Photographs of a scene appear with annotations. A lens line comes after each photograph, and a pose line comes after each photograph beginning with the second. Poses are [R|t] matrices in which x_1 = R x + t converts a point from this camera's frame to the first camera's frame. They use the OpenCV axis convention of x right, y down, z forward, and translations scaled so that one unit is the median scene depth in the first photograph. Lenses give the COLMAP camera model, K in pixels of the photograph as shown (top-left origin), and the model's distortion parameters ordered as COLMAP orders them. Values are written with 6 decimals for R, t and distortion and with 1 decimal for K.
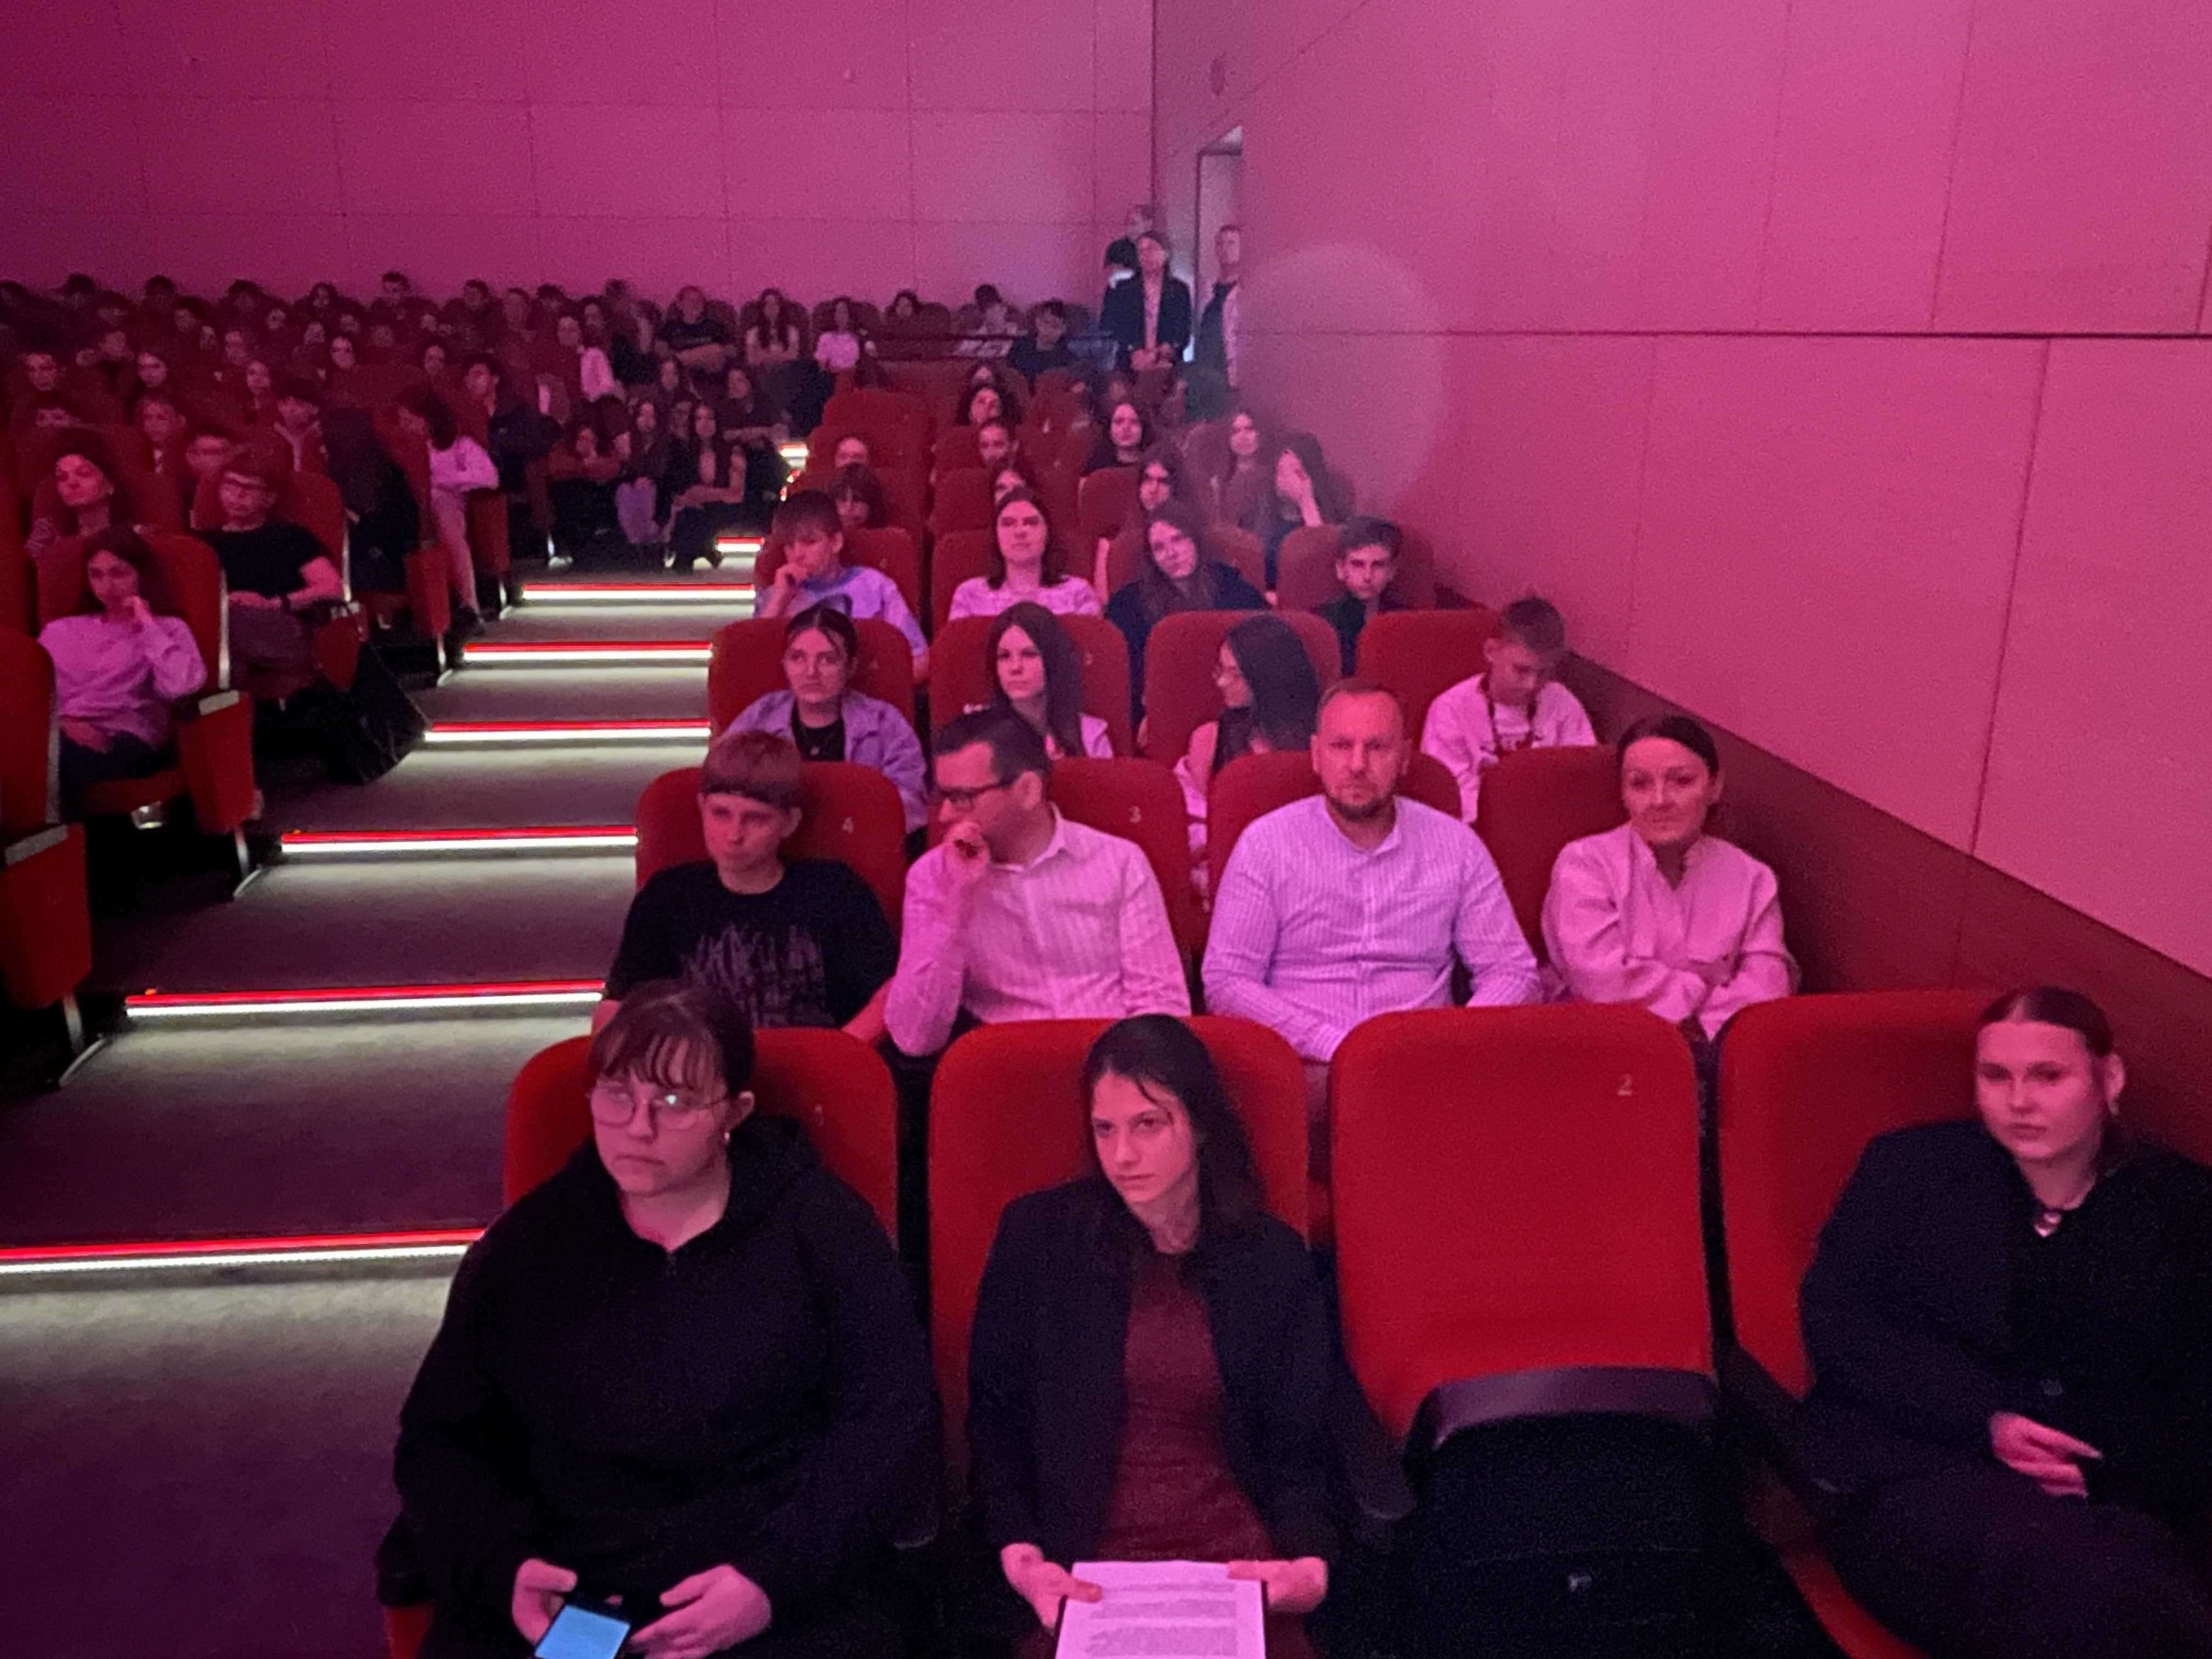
lens RADIAL K [[1652.9, 0, 1124.9], [0, 1652.9, 799.0], [0, 0, 1]] dist [0.014751, -0.029307]
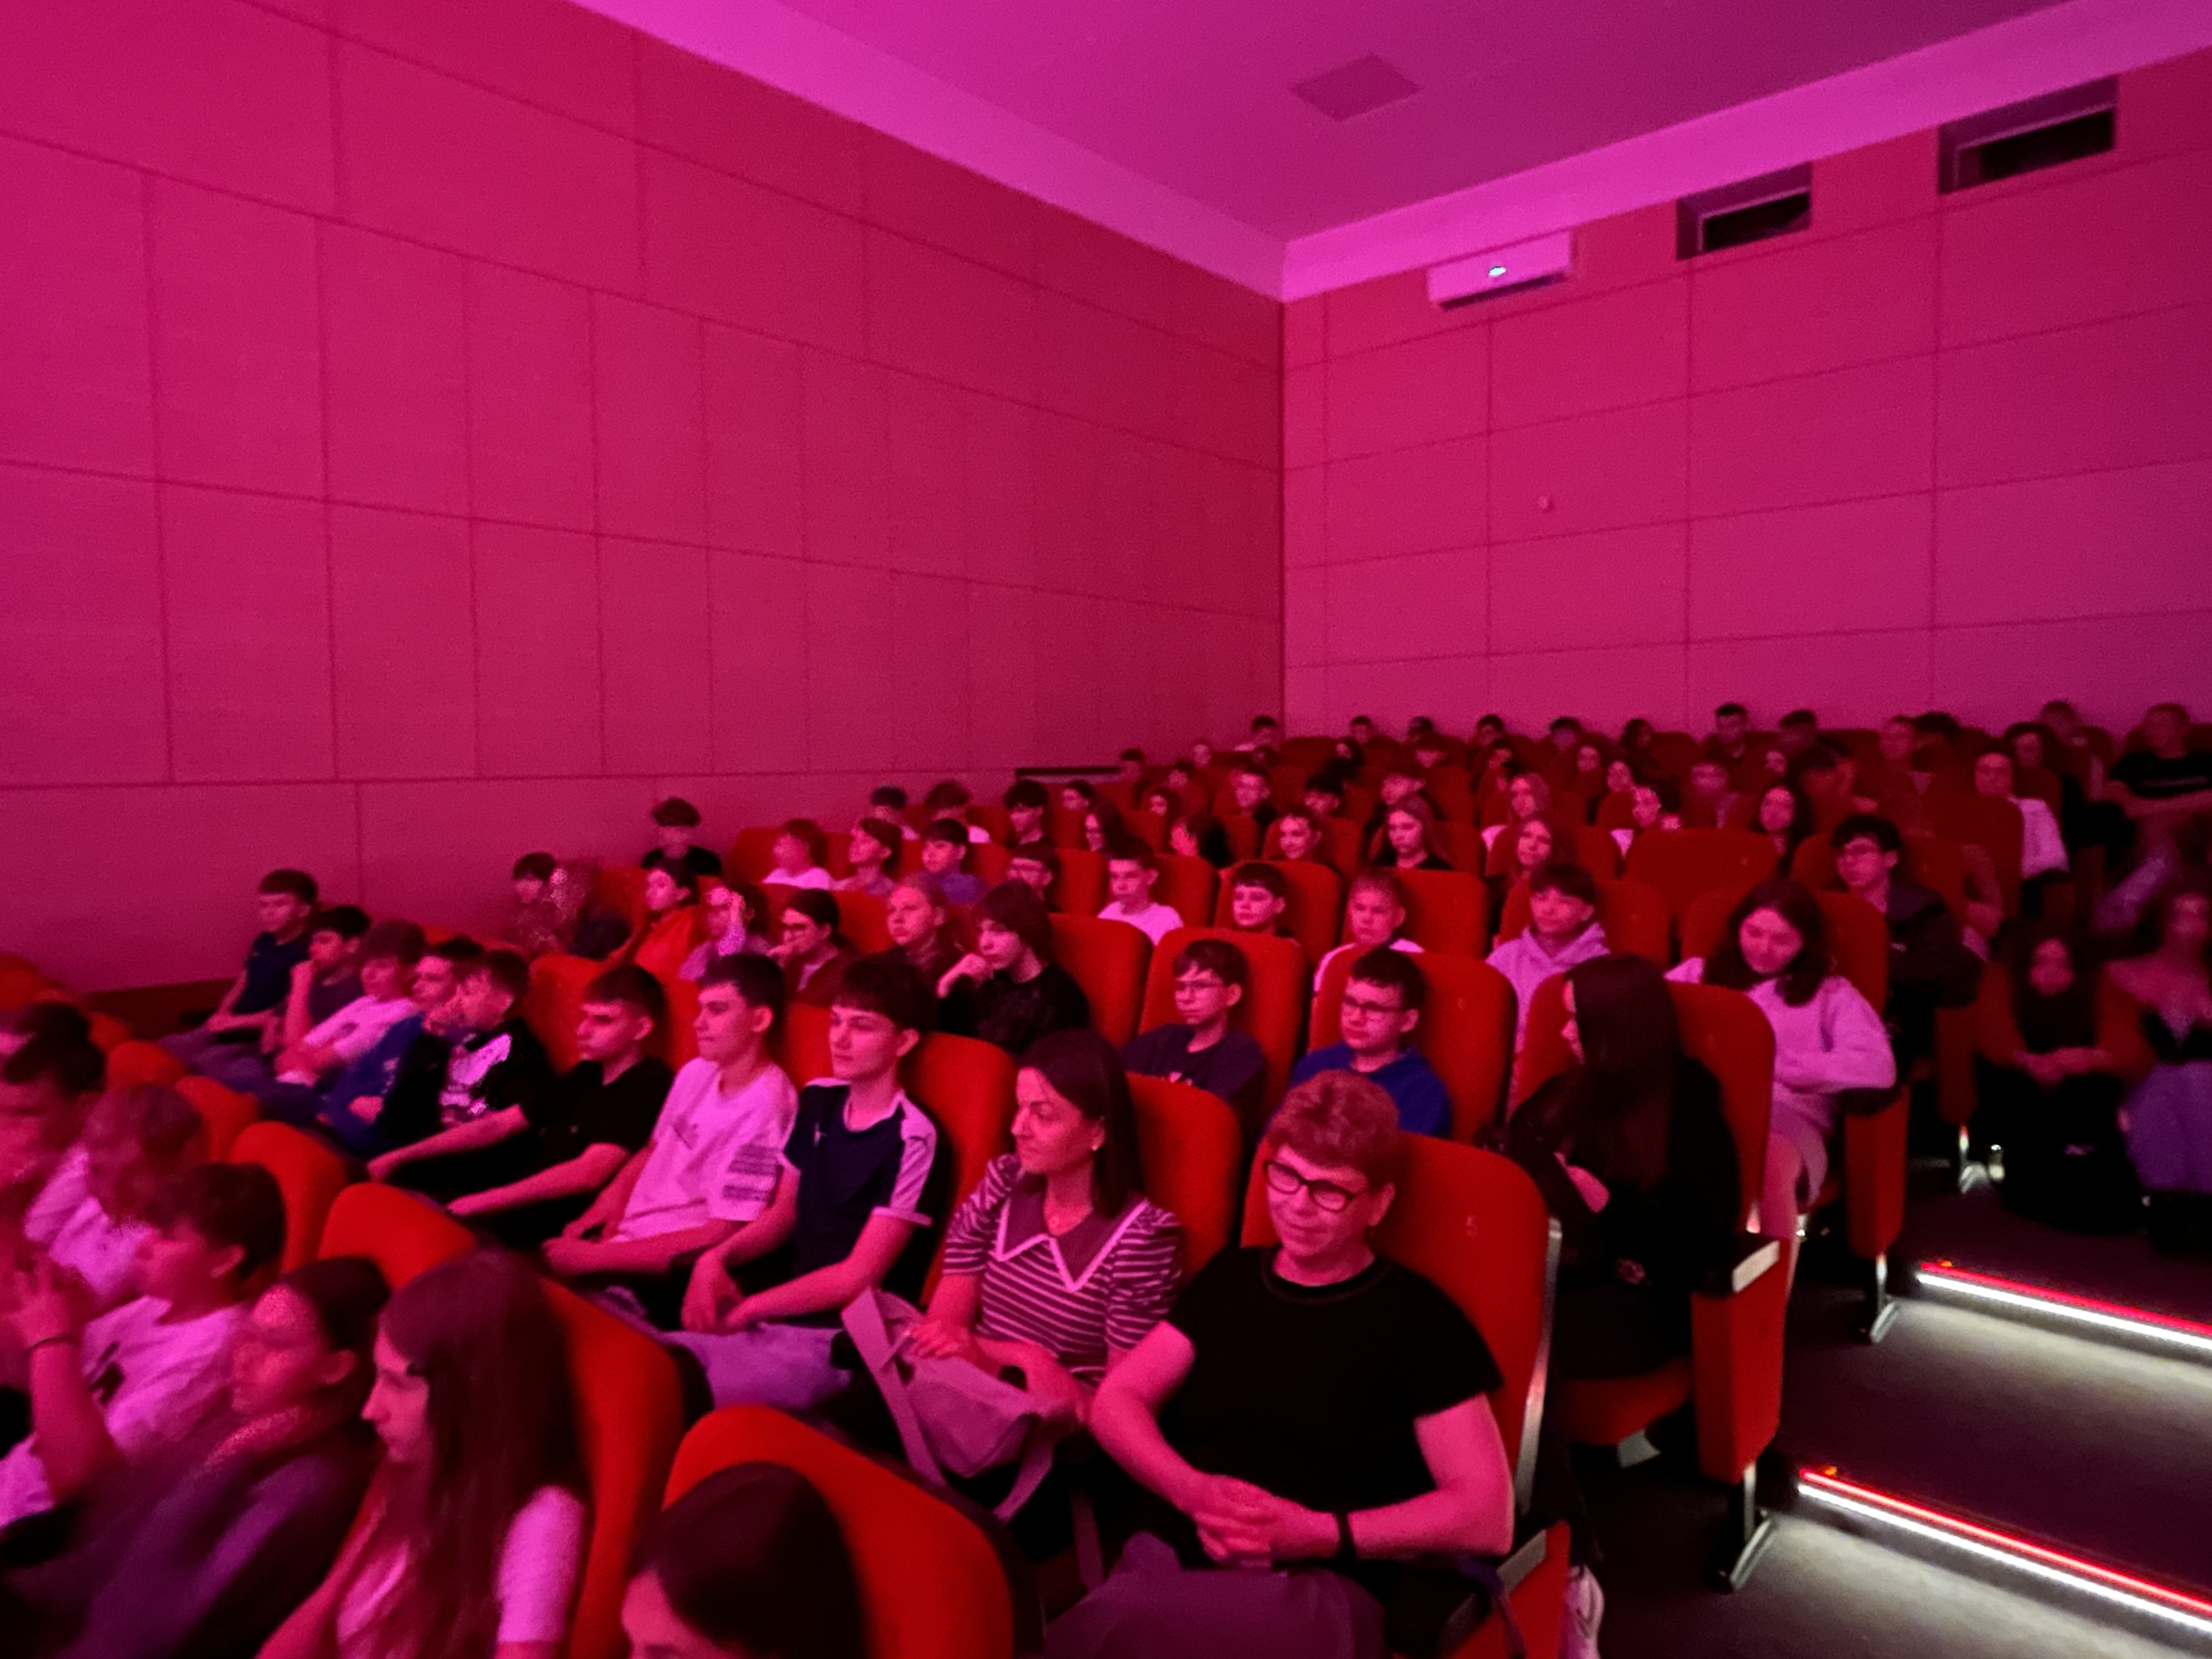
lens RADIAL K [[1348.6, 0, 1104.4], [0, 1348.6, 805.1], [0, 0, 1]] dist [0.004776, -0.002243]
pose [[0.671584, 0.016014, -0.740756, -0.349561], [-0.190256, 0.969971, -0.151520, -0.241044], [0.716085, 0.242692, 0.654464, 0.785202]]
